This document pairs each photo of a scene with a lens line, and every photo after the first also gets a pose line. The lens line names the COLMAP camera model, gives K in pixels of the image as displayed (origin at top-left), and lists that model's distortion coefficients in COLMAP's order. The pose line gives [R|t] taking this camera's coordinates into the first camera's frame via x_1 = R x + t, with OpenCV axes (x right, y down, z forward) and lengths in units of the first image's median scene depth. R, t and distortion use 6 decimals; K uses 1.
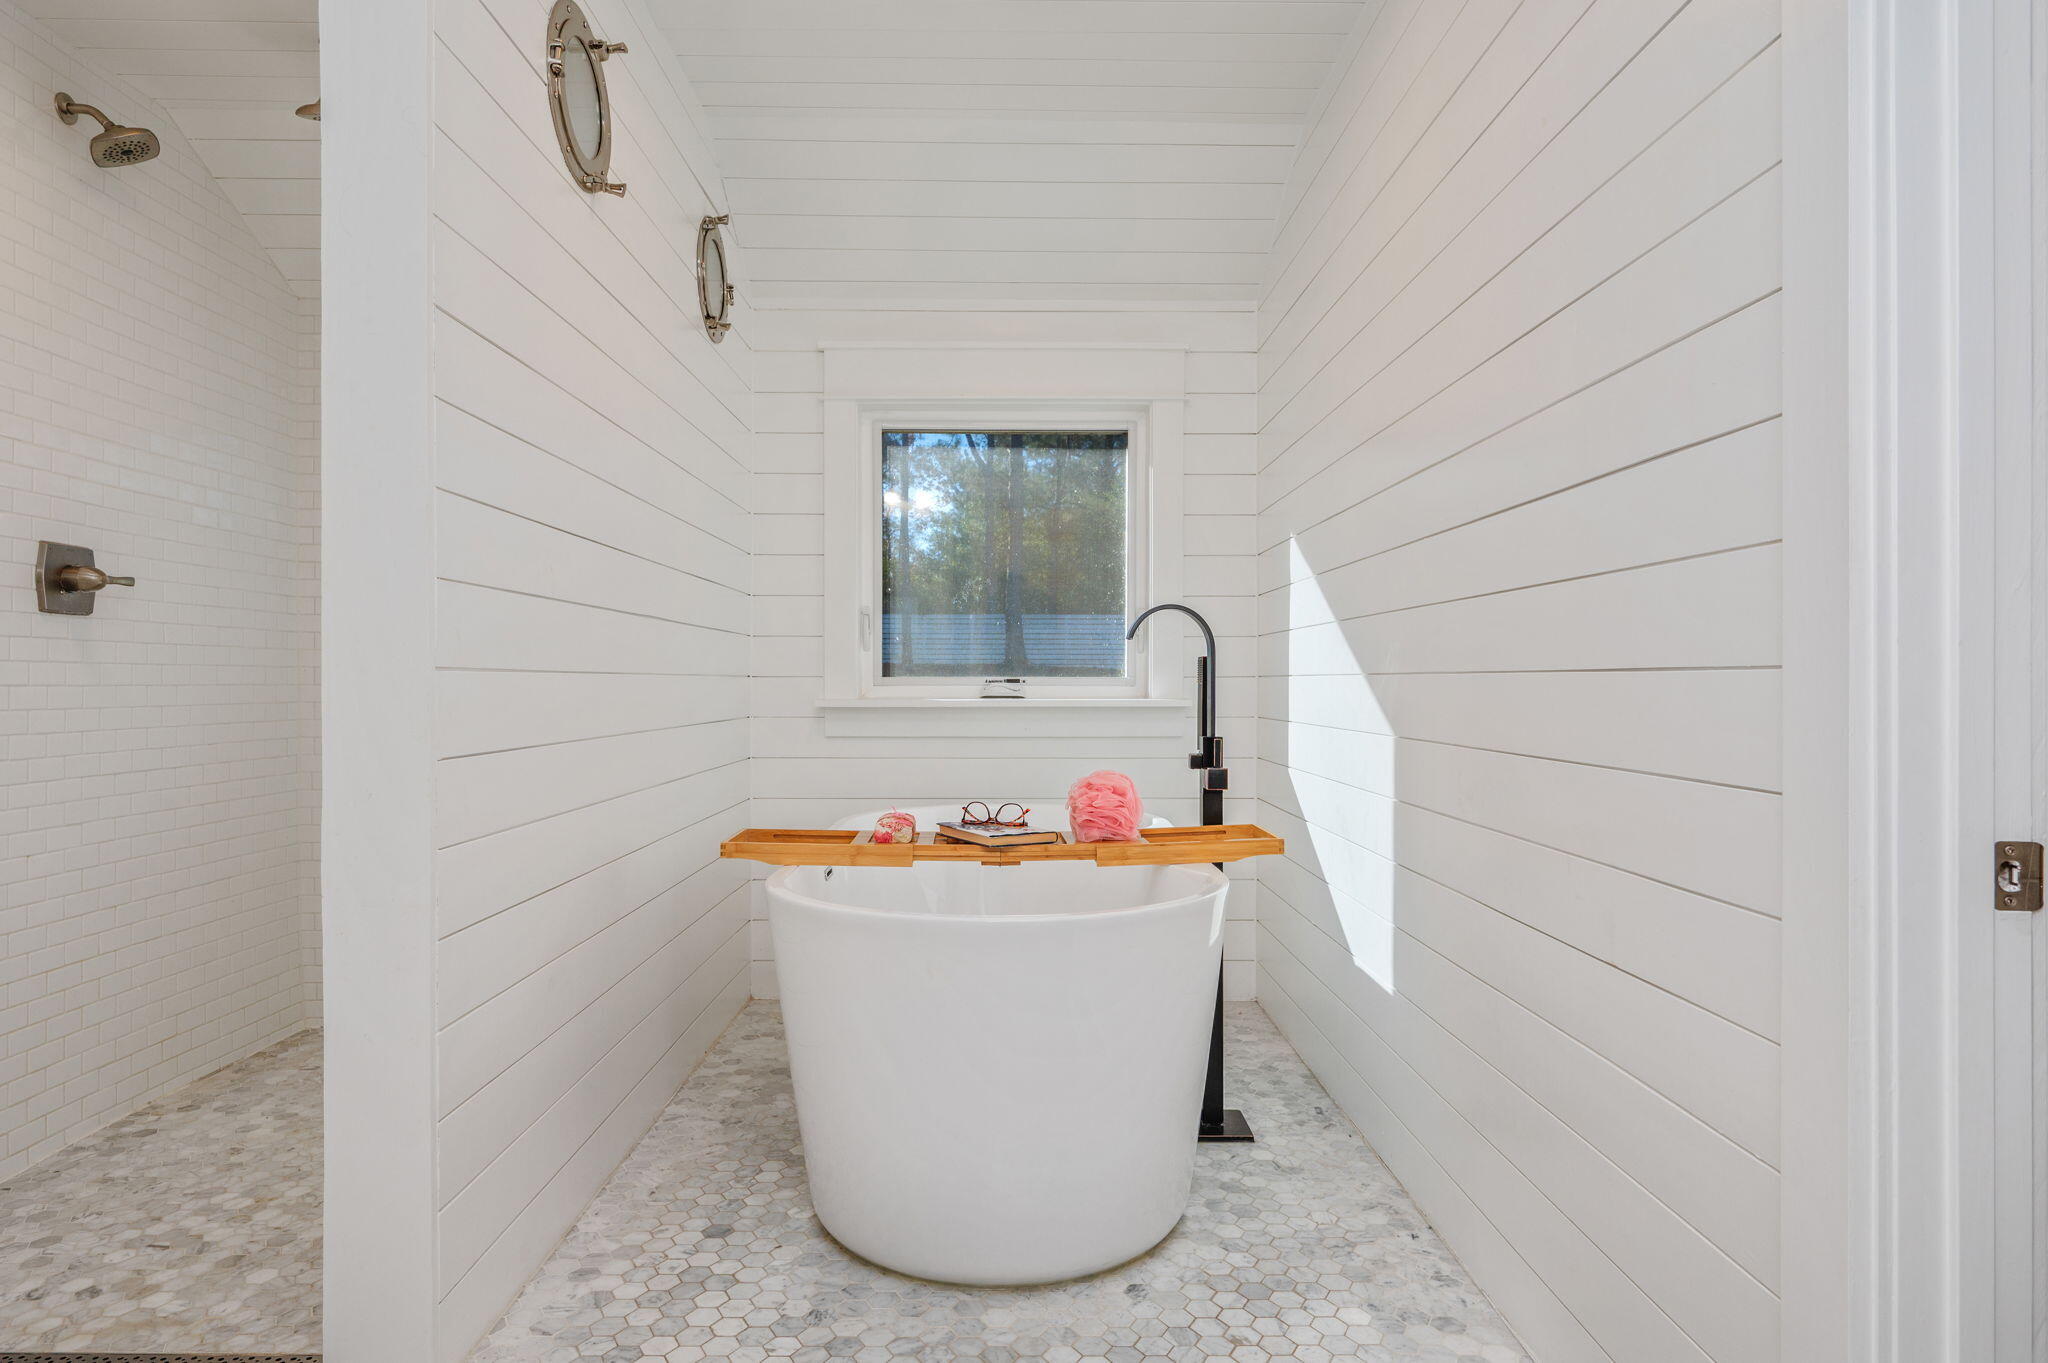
lens RADIAL K [[1111.8, 0, 1025.2], [0, 1111.8, 687.8], [0, 0, 1]] dist [-0.005987, 0.000328]
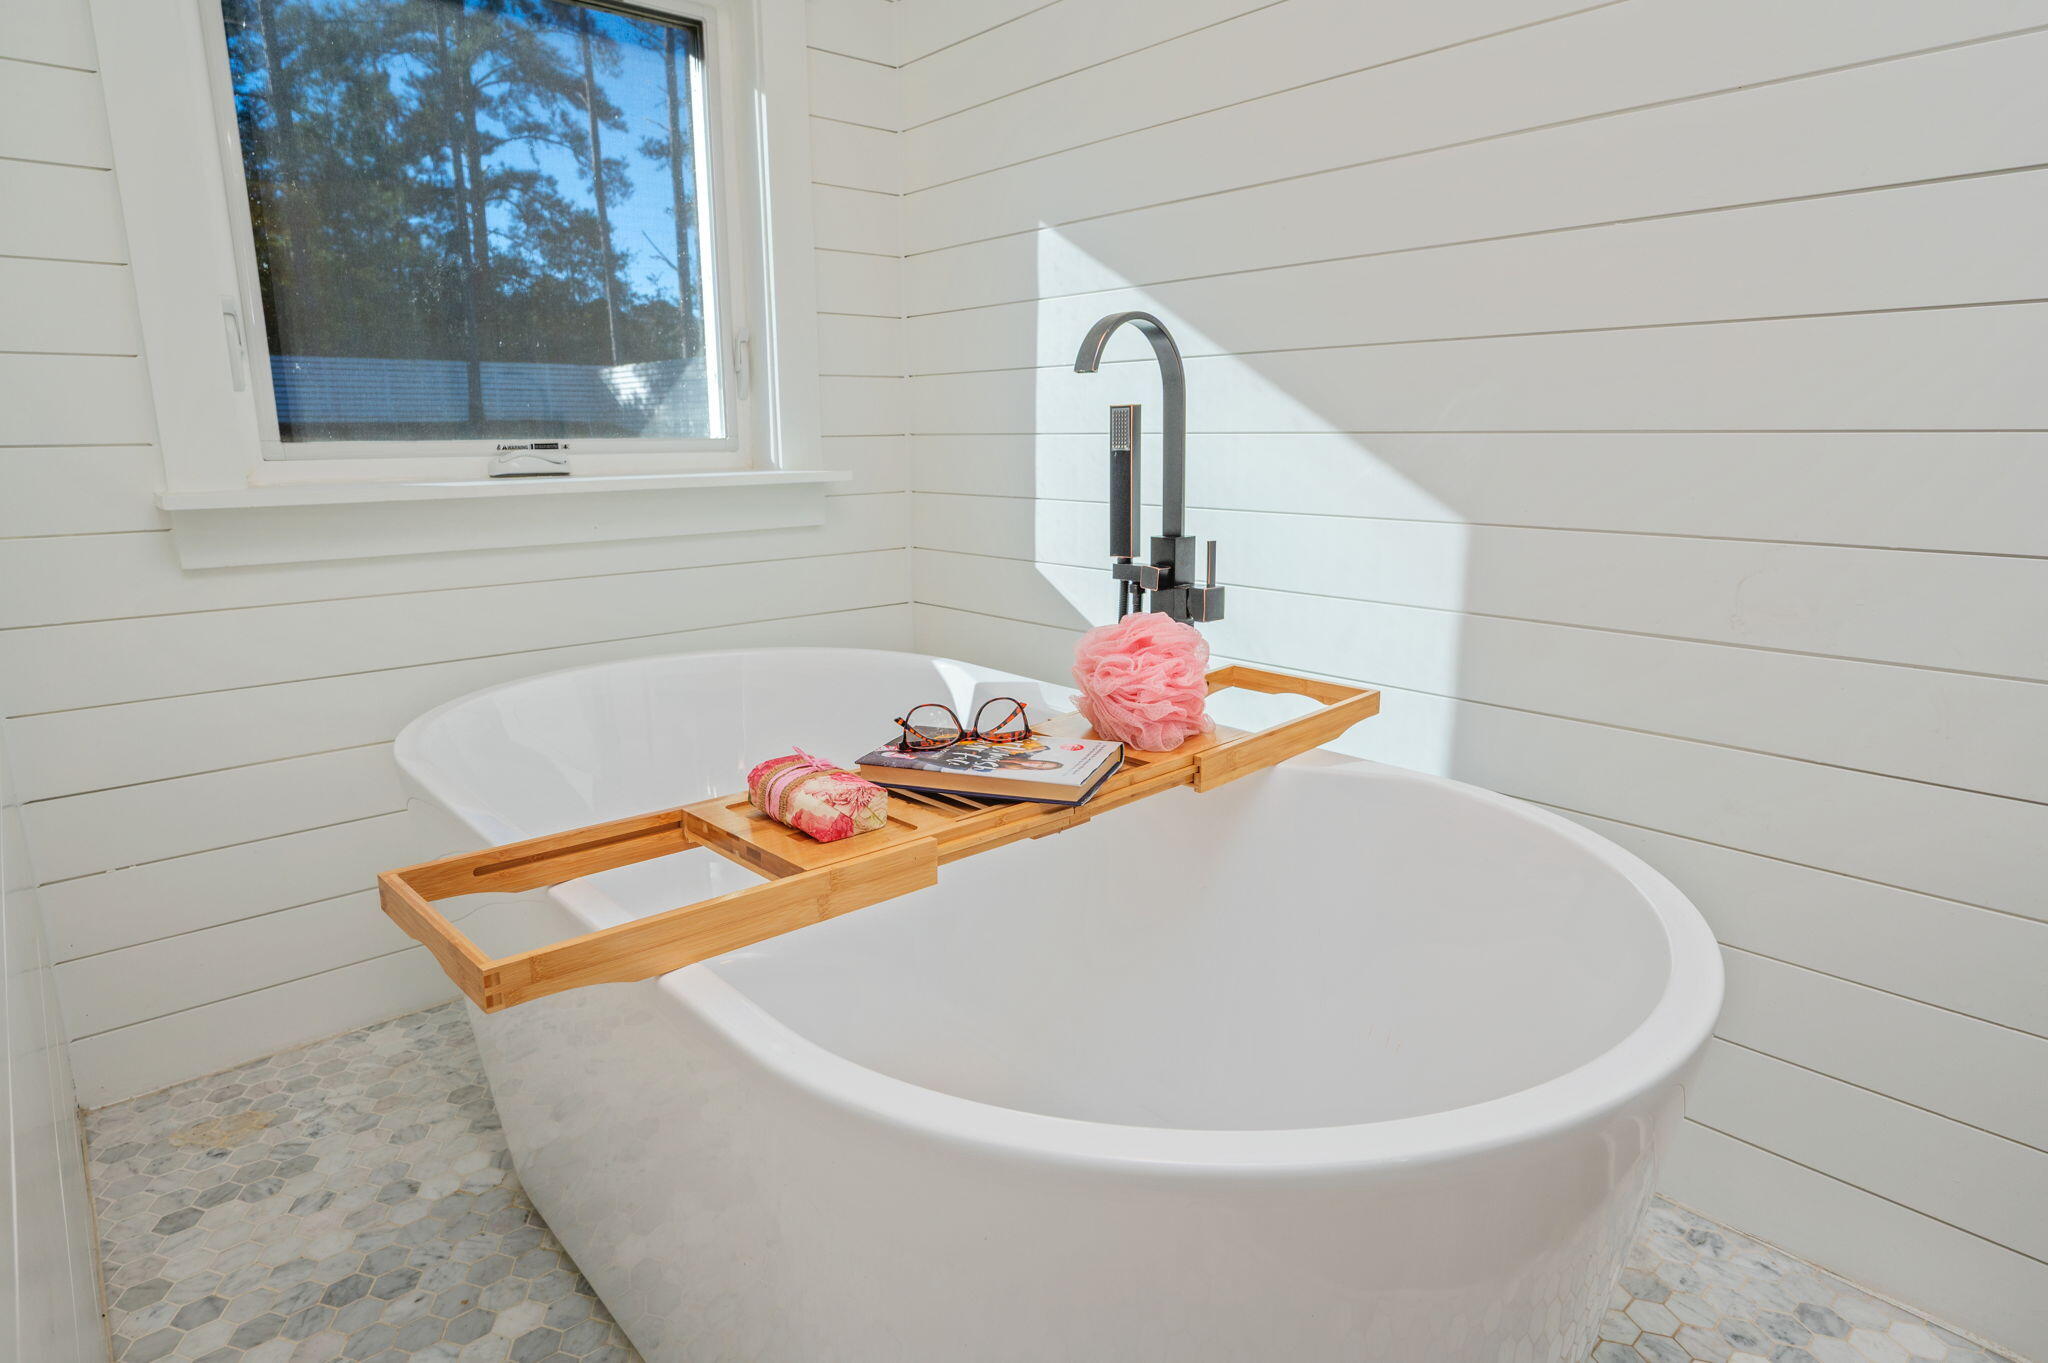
lens RADIAL K [[1111.8, 0, 1018.5], [0, 1111.8, 665.2], [0, 0, 1]] dist [-0.005987, 0.000328]
pose [[0.770624, -0.141144, 0.621463, -0.205664], [0.015886, 0.979117, 0.202675, -0.008486], [-0.637092, -0.146313, 0.756774, 0.396606]]
